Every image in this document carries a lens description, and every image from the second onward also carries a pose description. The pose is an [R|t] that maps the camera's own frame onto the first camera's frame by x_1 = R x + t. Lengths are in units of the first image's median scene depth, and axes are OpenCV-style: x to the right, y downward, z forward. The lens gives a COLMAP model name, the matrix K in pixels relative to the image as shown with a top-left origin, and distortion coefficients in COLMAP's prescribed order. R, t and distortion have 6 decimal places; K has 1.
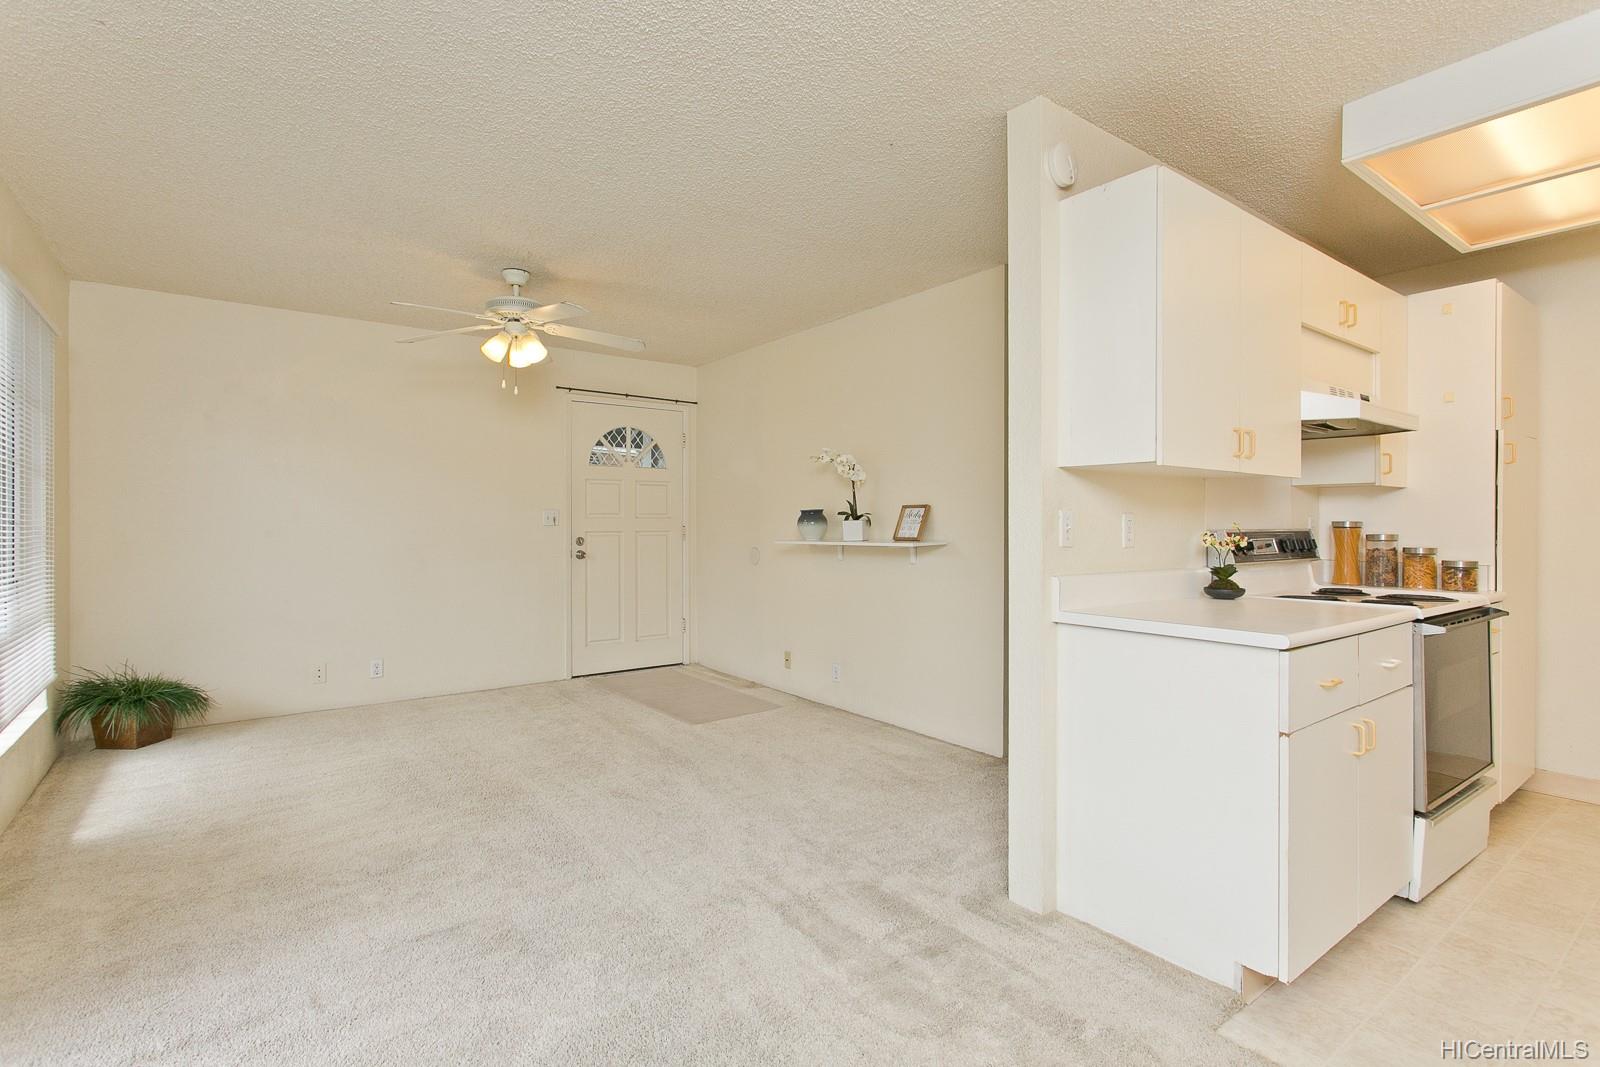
lens RADIAL K [[774.5, 0, 801.3], [0, 774.5, 524.5], [0, 0, 1]] dist [0.017362, -0.002345]
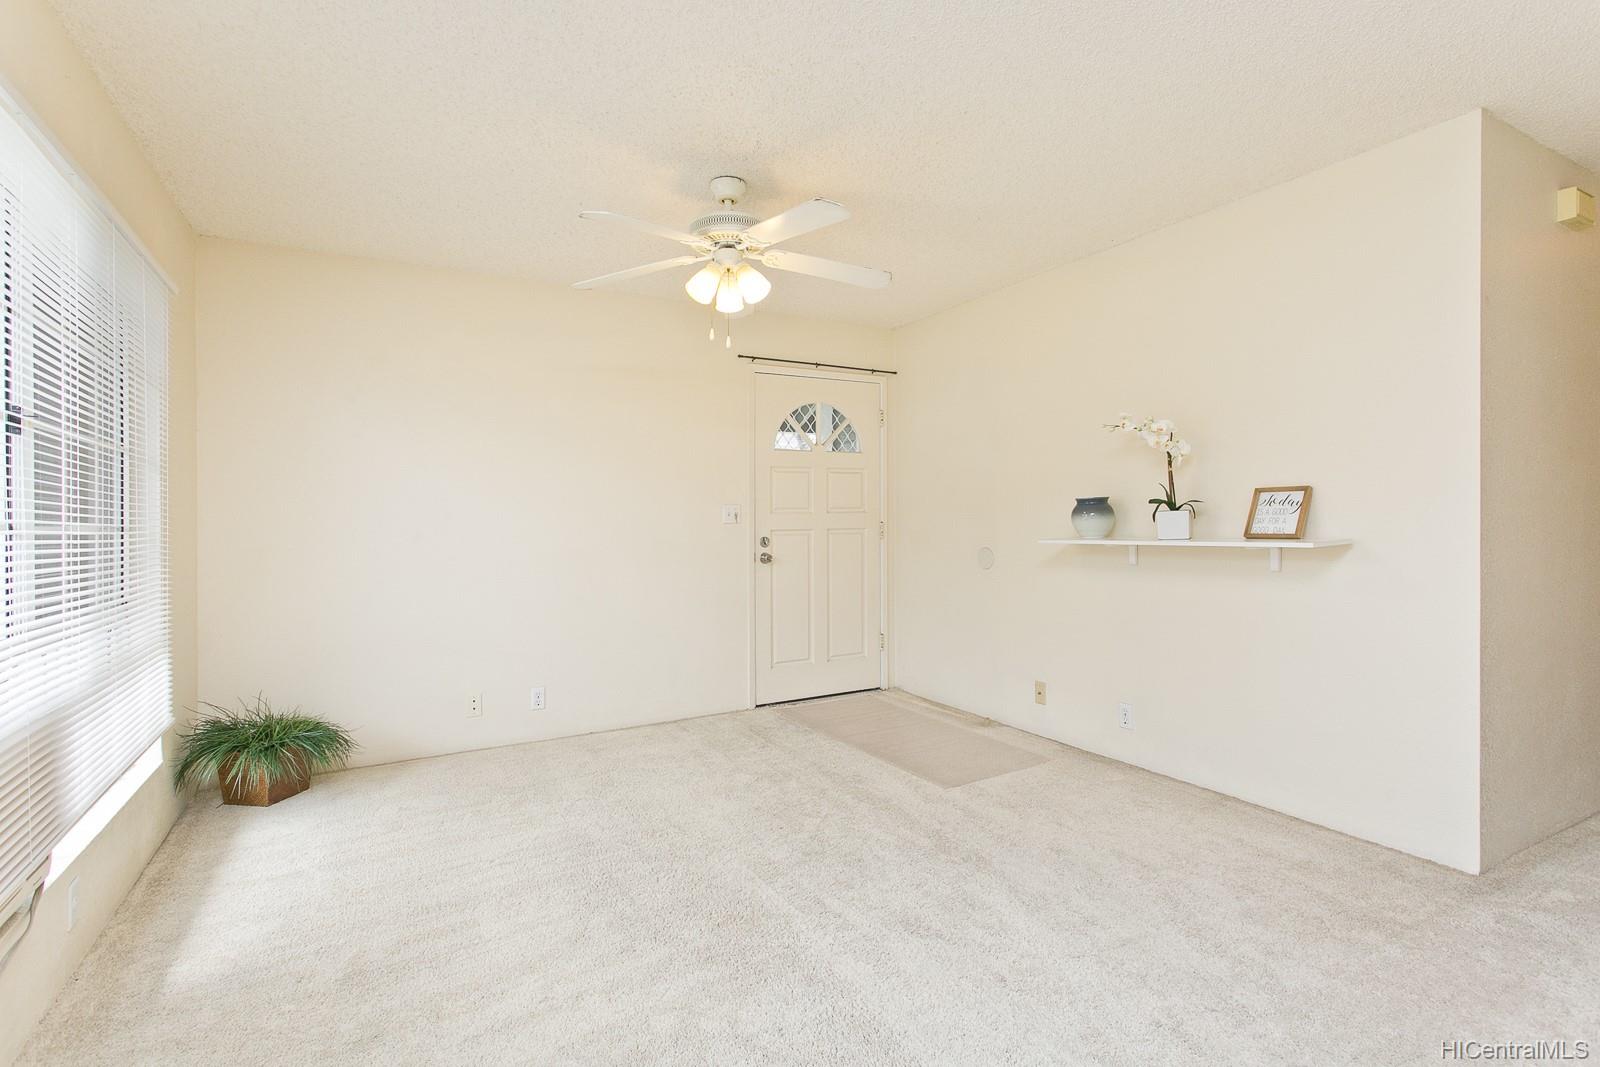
lens RADIAL K [[774.5, 0, 819.3], [0, 774.5, 506.7], [0, 0, 1]] dist [0.017362, -0.002345]
pose [[0.993361, -0.015704, -0.113960, -0.234424], [0.013819, 0.999755, -0.017310, -0.001526], [0.114204, 0.015621, 0.993335, 0.325406]]
